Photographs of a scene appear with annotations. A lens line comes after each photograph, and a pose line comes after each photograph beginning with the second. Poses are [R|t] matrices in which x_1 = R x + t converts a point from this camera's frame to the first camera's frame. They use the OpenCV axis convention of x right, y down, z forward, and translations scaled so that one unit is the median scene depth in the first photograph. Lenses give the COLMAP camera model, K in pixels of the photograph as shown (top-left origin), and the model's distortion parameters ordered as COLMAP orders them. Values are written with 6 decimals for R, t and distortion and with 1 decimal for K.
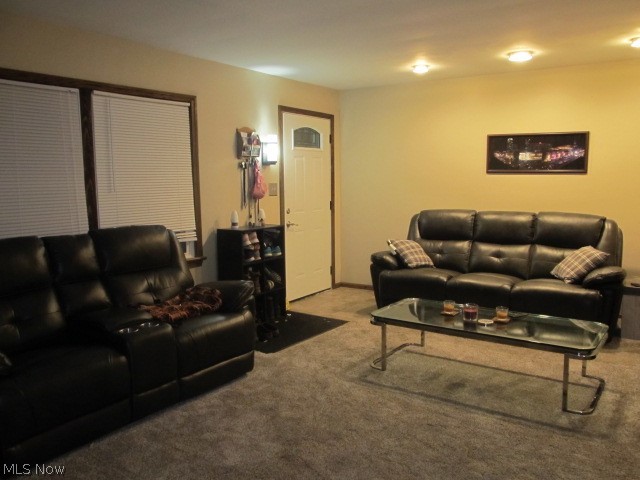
lens RADIAL K [[535.6, 0, 321.6], [0, 535.6, 241.3], [0, 0, 1]] dist [-0.067272, 0.029557]
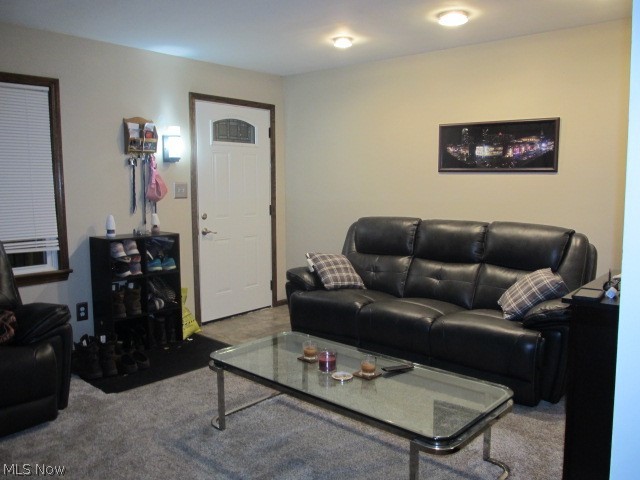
lens RADIAL K [[535.6, 0, 324.5], [0, 535.6, 239.2], [0, 0, 1]] dist [-0.067272, 0.029557]
pose [[0.993807, 0.018330, -0.109601, 0.252256], [-0.019428, 0.999771, -0.008956, -0.018226], [0.109412, 0.011029, 0.993935, 0.198309]]
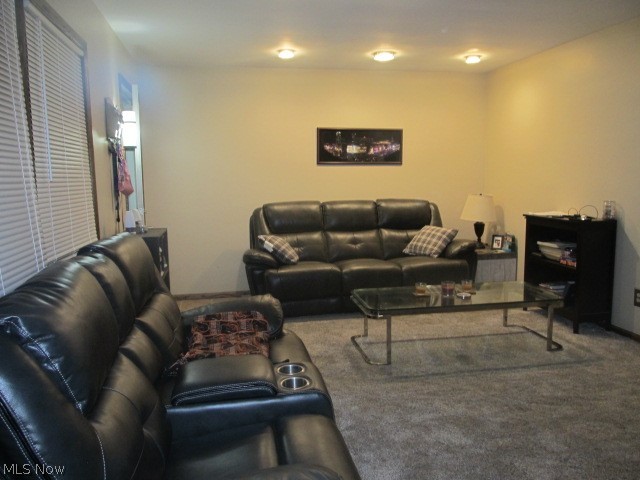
lens RADIAL K [[535.6, 0, 323.8], [0, 535.6, 242.0], [0, 0, 1]] dist [-0.067272, 0.029557]
pose [[0.701851, -0.092288, 0.706320, -0.470071], [0.090693, 0.995079, 0.039899, -0.021636], [-0.706526, 0.036055, 0.706768, 0.291038]]
